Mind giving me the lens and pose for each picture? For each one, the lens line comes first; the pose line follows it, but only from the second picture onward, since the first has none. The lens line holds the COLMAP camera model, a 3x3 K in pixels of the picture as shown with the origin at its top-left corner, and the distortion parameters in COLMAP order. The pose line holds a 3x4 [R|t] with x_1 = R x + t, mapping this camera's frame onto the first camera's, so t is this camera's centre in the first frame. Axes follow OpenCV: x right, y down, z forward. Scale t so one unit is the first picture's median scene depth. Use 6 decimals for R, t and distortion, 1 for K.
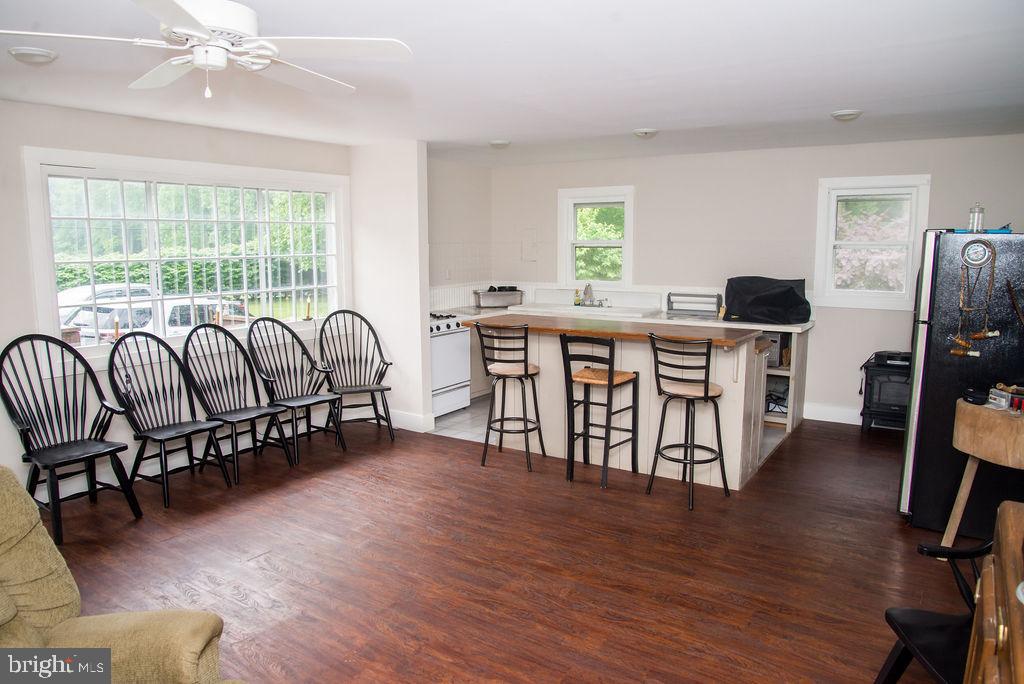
lens RADIAL K [[701.2, 0, 509.4], [0, 701.2, 339.6], [0, 0, 1]] dist [-0.066228, 0.011401]
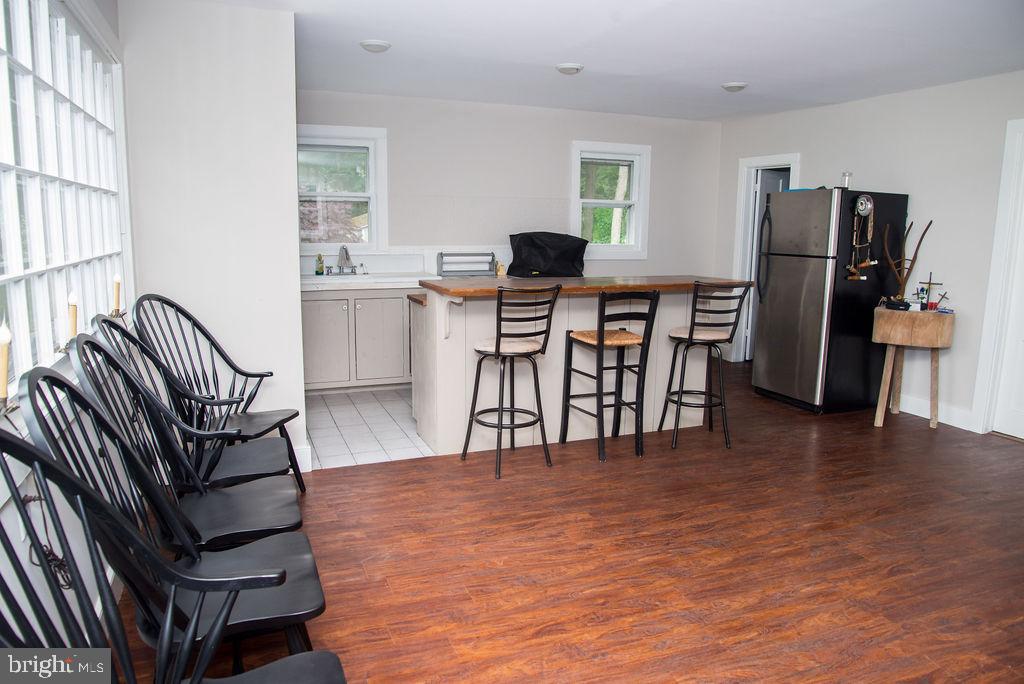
lens RADIAL K [[701.2, 0, 511.4], [0, 701.2, 343.3], [0, 0, 1]] dist [-0.066228, 0.011401]
pose [[0.565383, -0.130207, 0.814487, -0.668408], [0.098948, 0.991037, 0.089745, -0.033441], [-0.818872, 0.029852, 0.573199, 0.584541]]
